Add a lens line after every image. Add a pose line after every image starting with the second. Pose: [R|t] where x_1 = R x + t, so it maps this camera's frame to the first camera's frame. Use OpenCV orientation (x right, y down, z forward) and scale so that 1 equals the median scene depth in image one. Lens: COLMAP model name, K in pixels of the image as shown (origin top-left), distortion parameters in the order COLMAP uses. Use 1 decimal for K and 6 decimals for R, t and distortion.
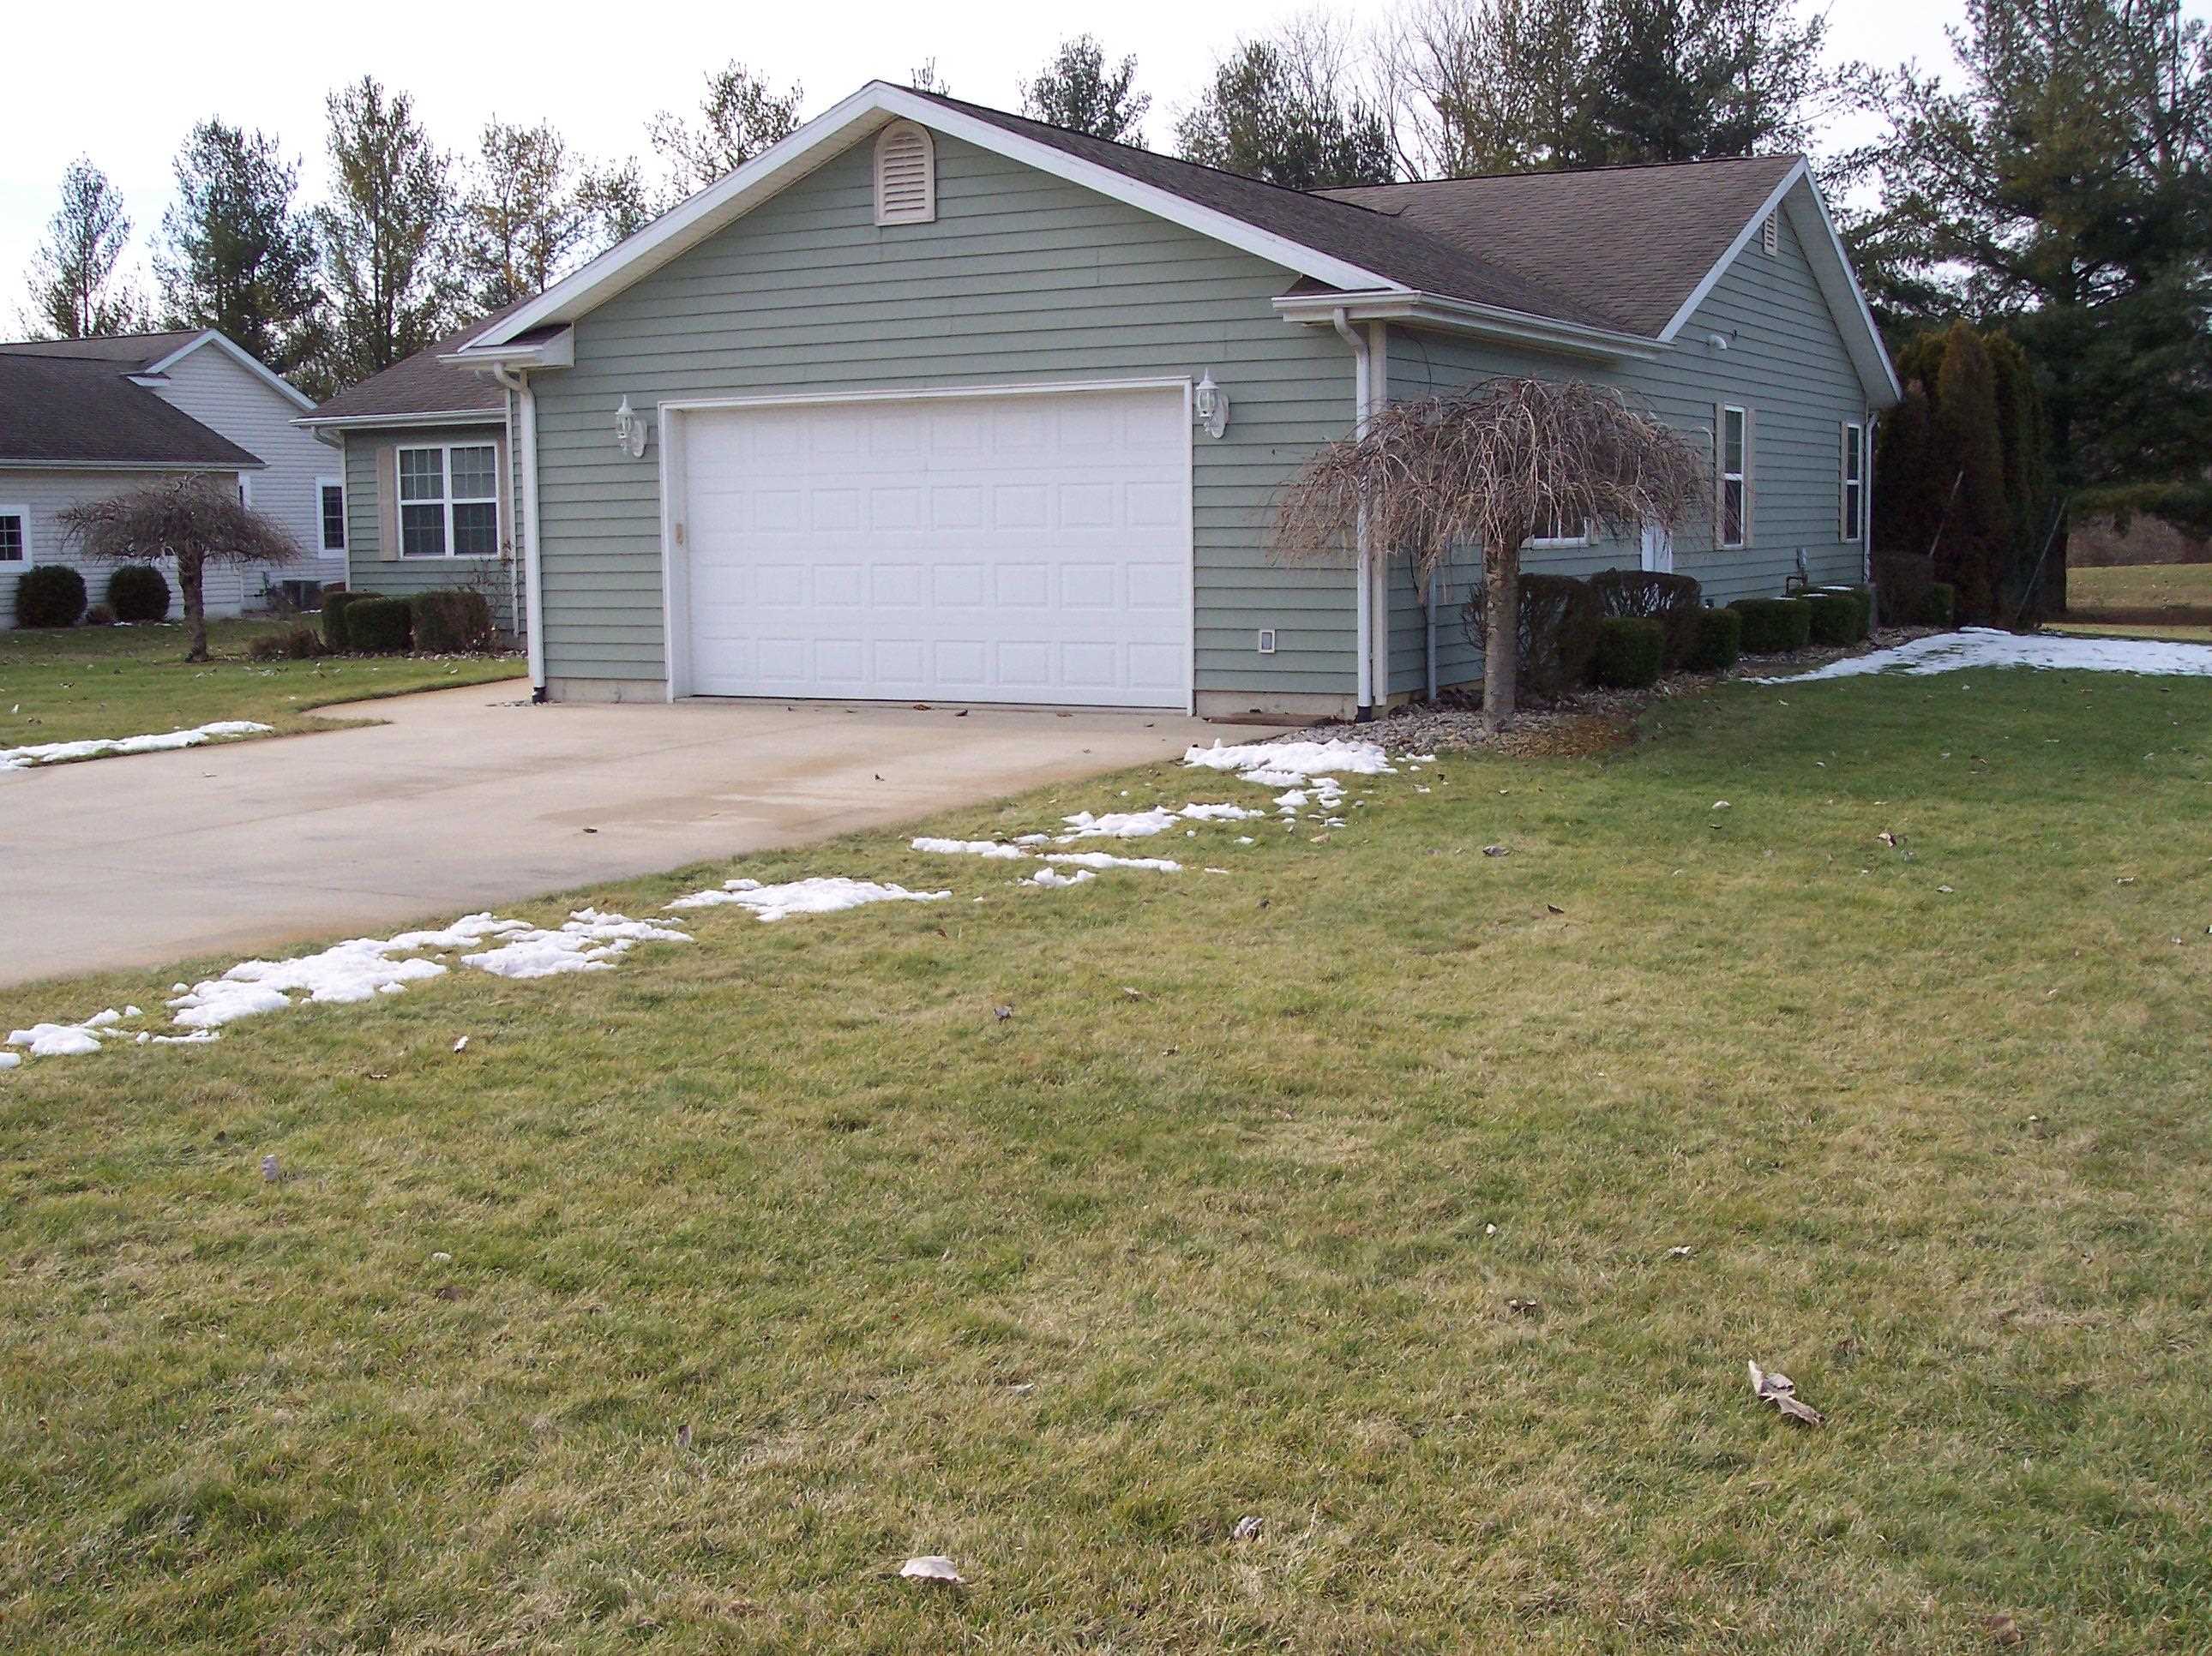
lens RADIAL K [[2508.4, 0, 1105.0], [0, 2508.4, 830.8], [0, 0, 1]] dist [-0.090221, 0.000000]
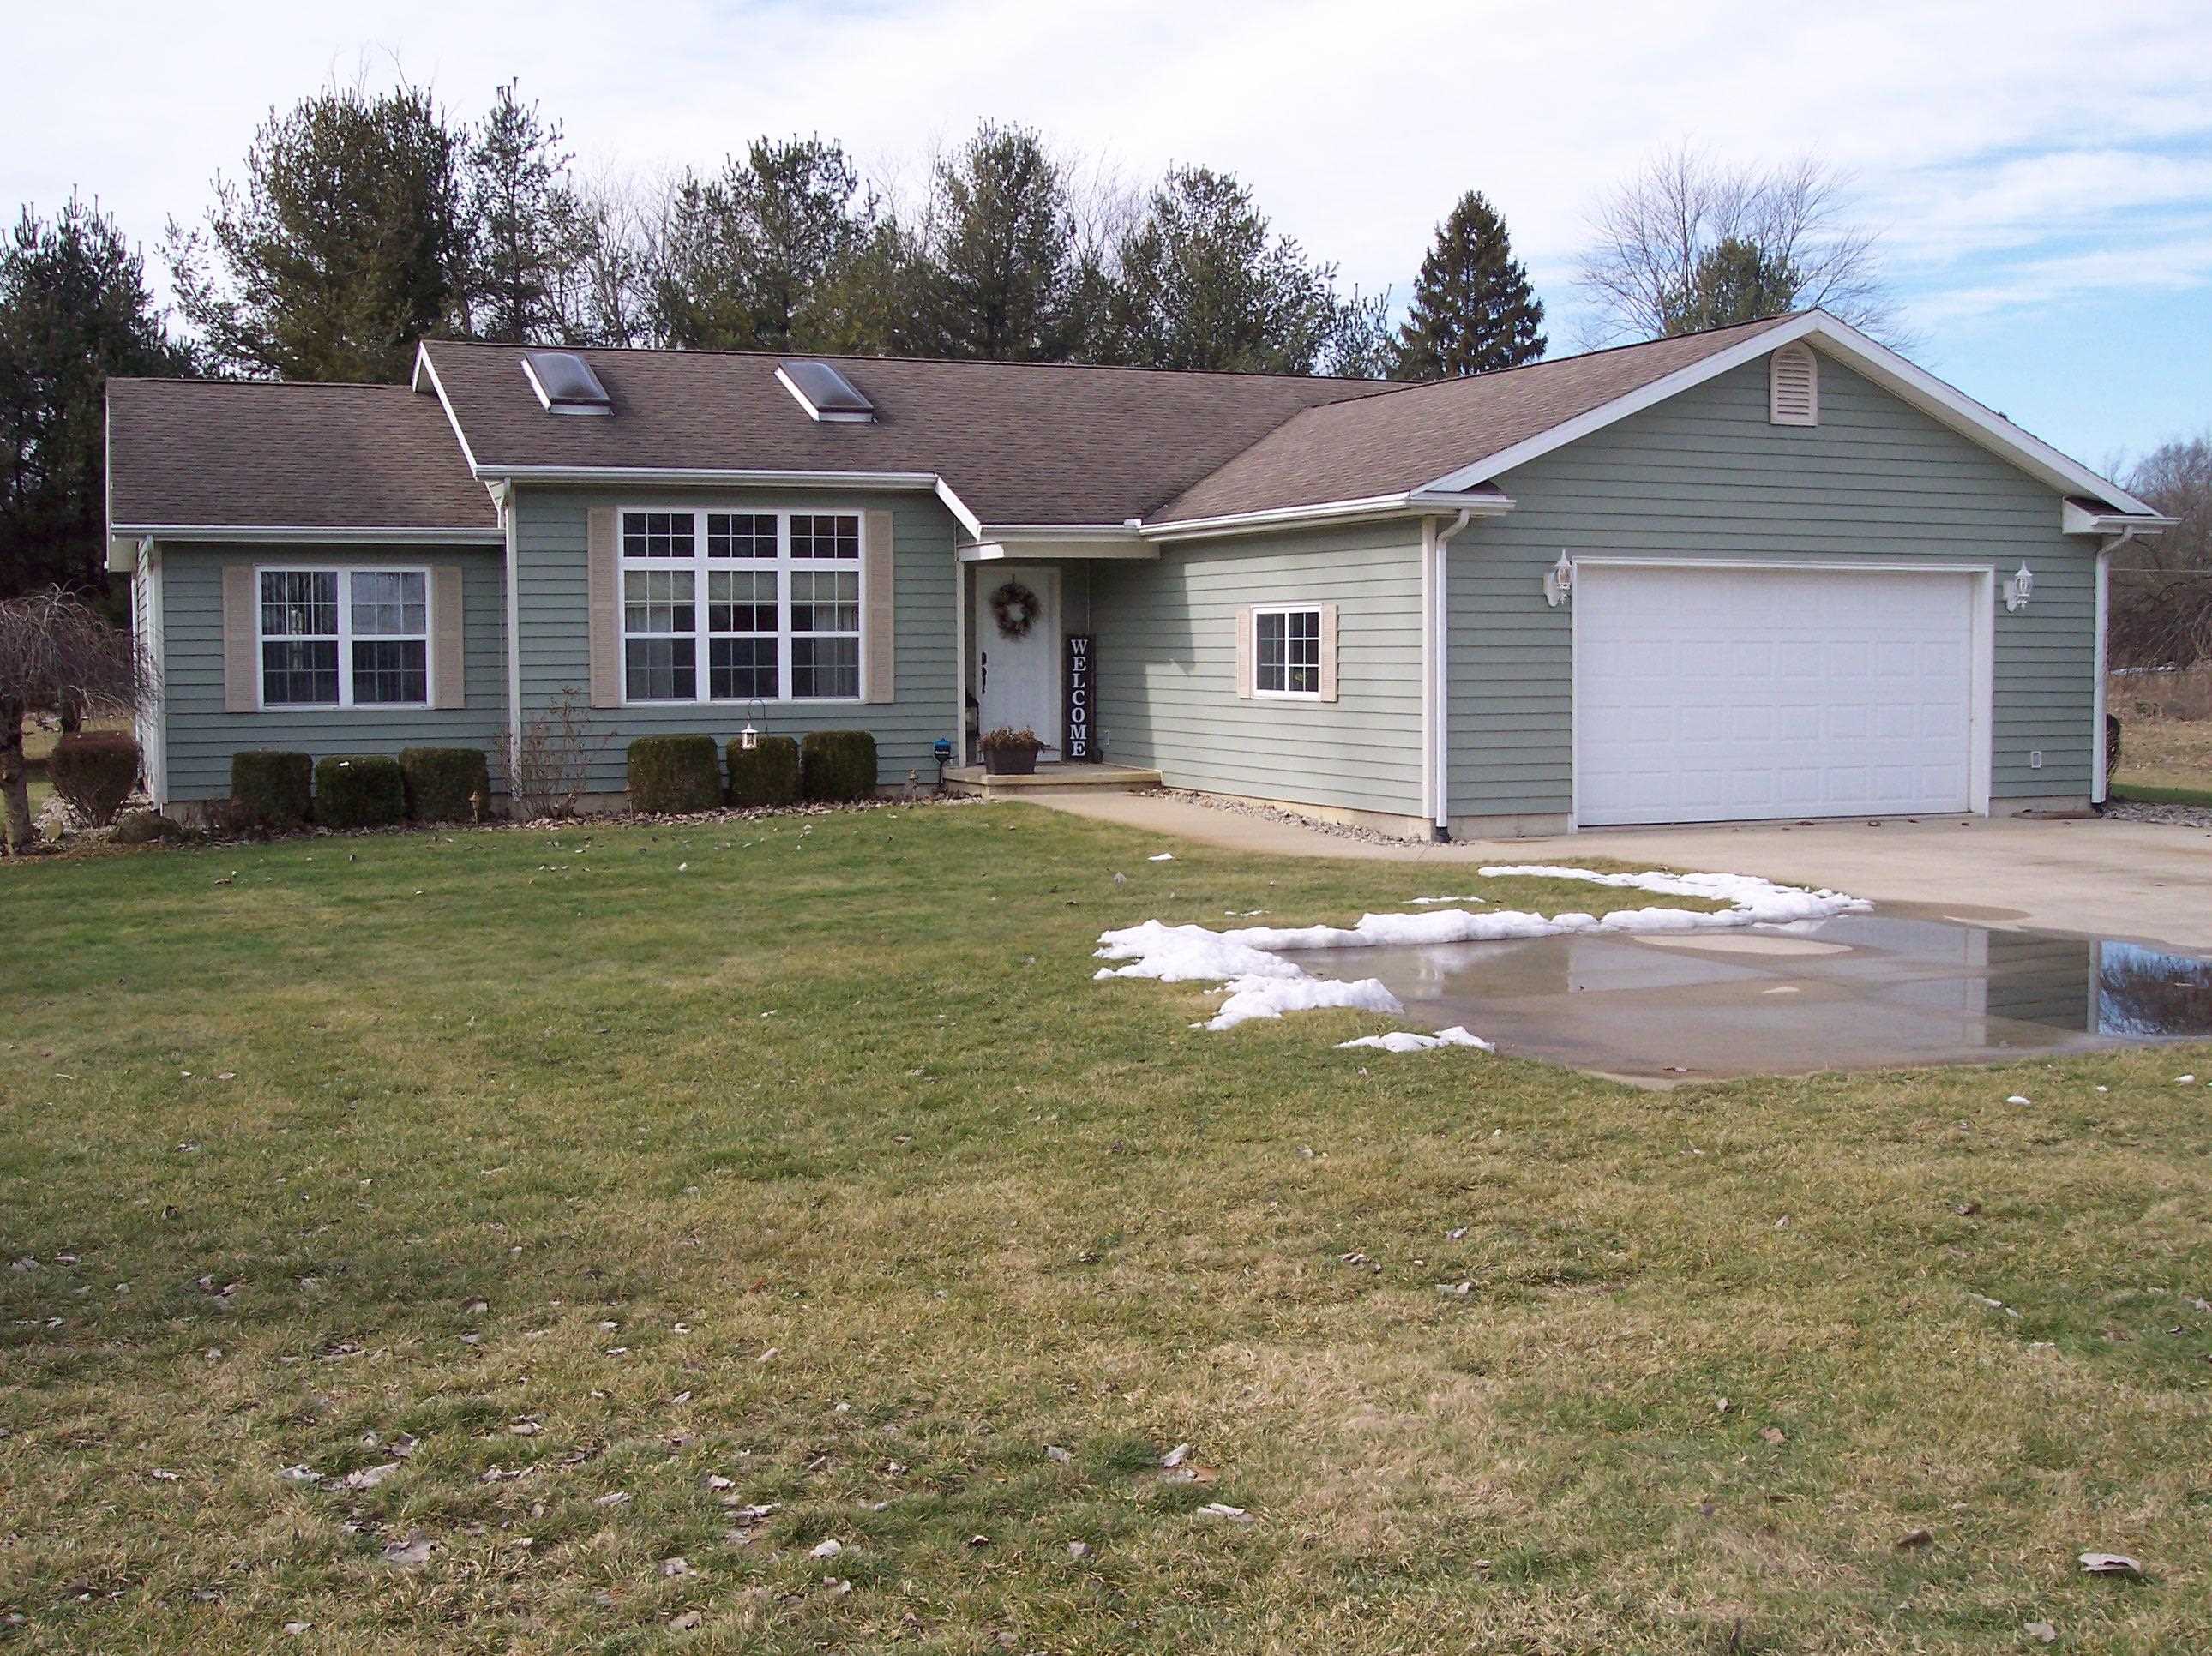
lens RADIAL K [[2508.4, 0, 1104.6], [0, 2508.4, 829.8], [0, 0, 1]] dist [-0.090221, 0.000000]
pose [[0.624274, -0.041273, 0.780114, -1.145119], [0.090423, 0.995709, -0.019680, -0.049747], [-0.775955, 0.082826, 0.625327, 0.480604]]
